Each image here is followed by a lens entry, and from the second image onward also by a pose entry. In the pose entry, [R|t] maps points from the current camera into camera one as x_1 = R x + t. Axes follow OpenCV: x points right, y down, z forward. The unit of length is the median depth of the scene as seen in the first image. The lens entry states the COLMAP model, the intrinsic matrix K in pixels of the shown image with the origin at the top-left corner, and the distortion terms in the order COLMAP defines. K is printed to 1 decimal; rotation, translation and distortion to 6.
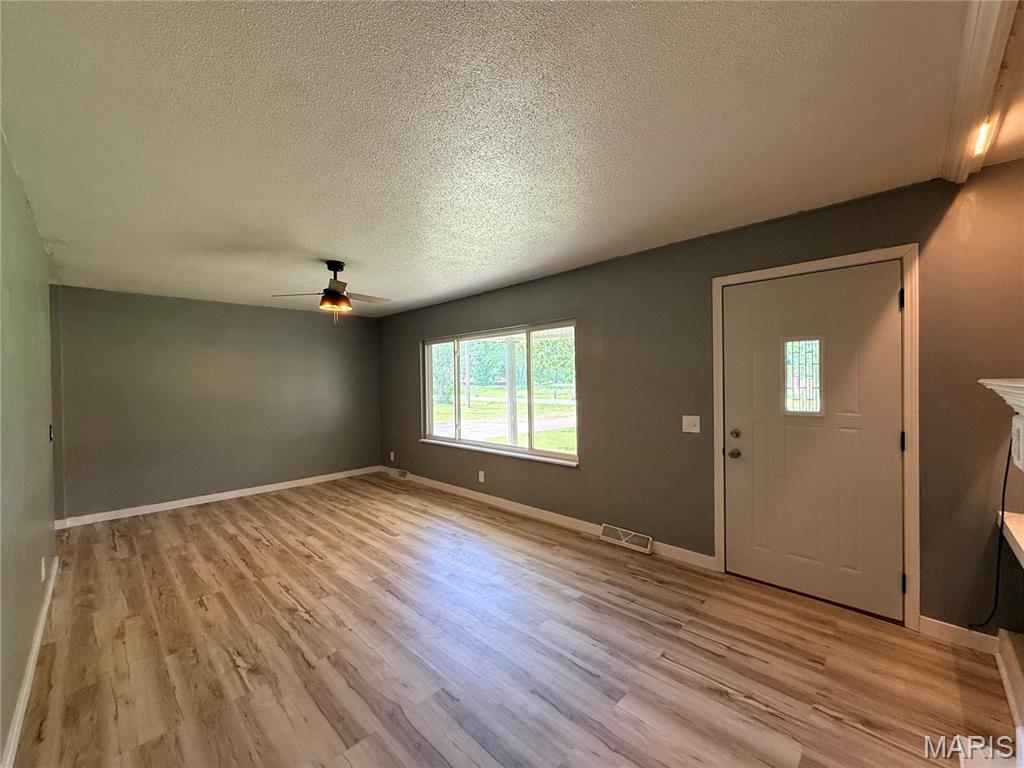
lens RADIAL K [[407.9, 0, 508.2], [0, 407.9, 384.0], [0, 0, 1]] dist [-0.000962, 0.000307]
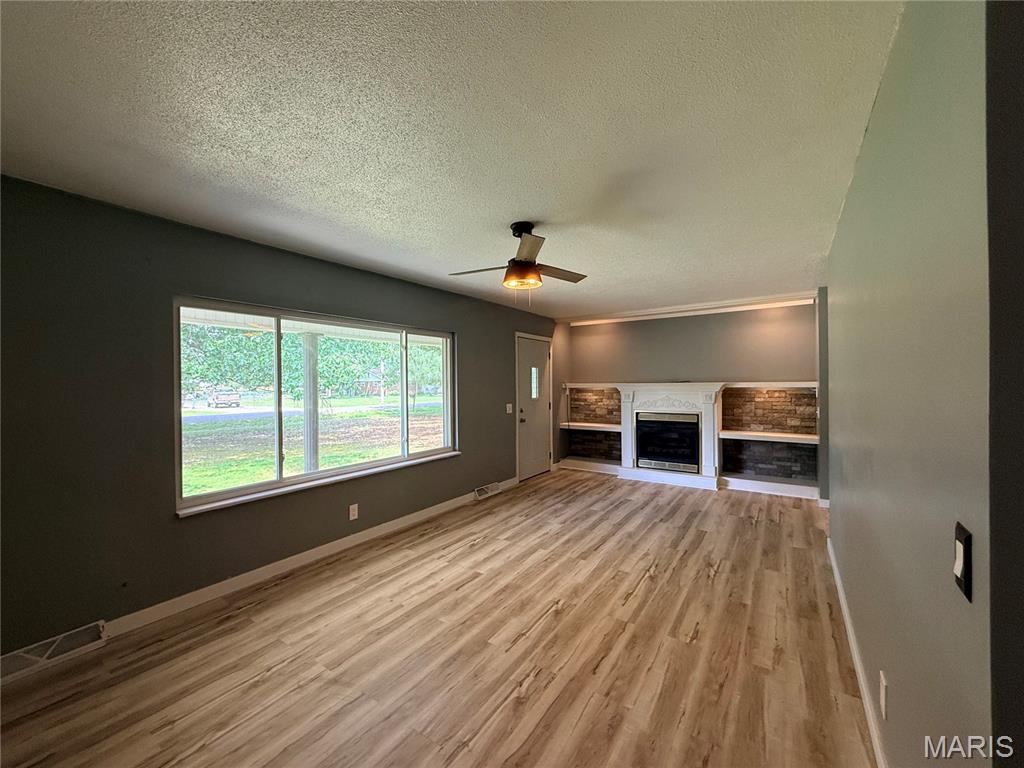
lens RADIAL K [[407.9, 0, 508.2], [0, 407.9, 384.0], [0, 0, 1]] dist [-0.000962, 0.000307]
pose [[-0.177185, 0.014474, 0.984071, -1.244917], [0.018106, 0.999771, -0.011445, 0.009410], [-0.984011, 0.015790, -0.177406, 1.241963]]
